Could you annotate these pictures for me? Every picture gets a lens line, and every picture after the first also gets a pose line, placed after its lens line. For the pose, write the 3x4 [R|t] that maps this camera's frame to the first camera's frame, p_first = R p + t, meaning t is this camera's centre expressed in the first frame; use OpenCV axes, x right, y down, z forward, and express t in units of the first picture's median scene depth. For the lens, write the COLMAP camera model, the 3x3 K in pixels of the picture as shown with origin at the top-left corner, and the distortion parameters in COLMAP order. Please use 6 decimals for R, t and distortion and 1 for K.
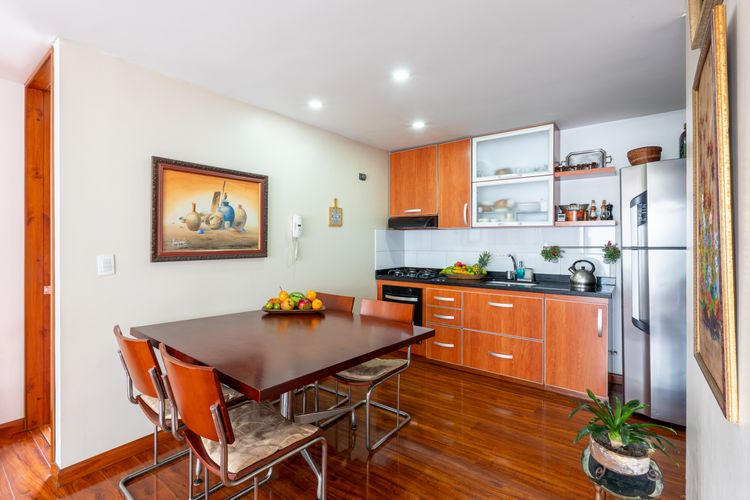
lens RADIAL K [[349.4, 0, 375.0], [0, 349.4, 250.0], [0, 0, 1]] dist [-0.002919, -0.000169]
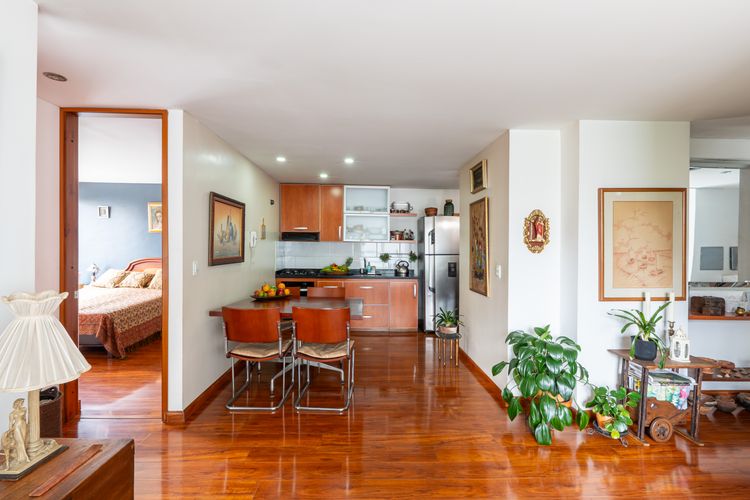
lens RADIAL K [[349.4, 0, 375.0], [0, 349.4, 250.0], [0, 0, 1]] dist [-0.002919, -0.000169]
pose [[0.780082, 0.006240, 0.625647, -0.643324], [0.003250, 0.999896, -0.014025, -0.003666], [-0.625669, 0.012974, 0.779980, -0.348928]]
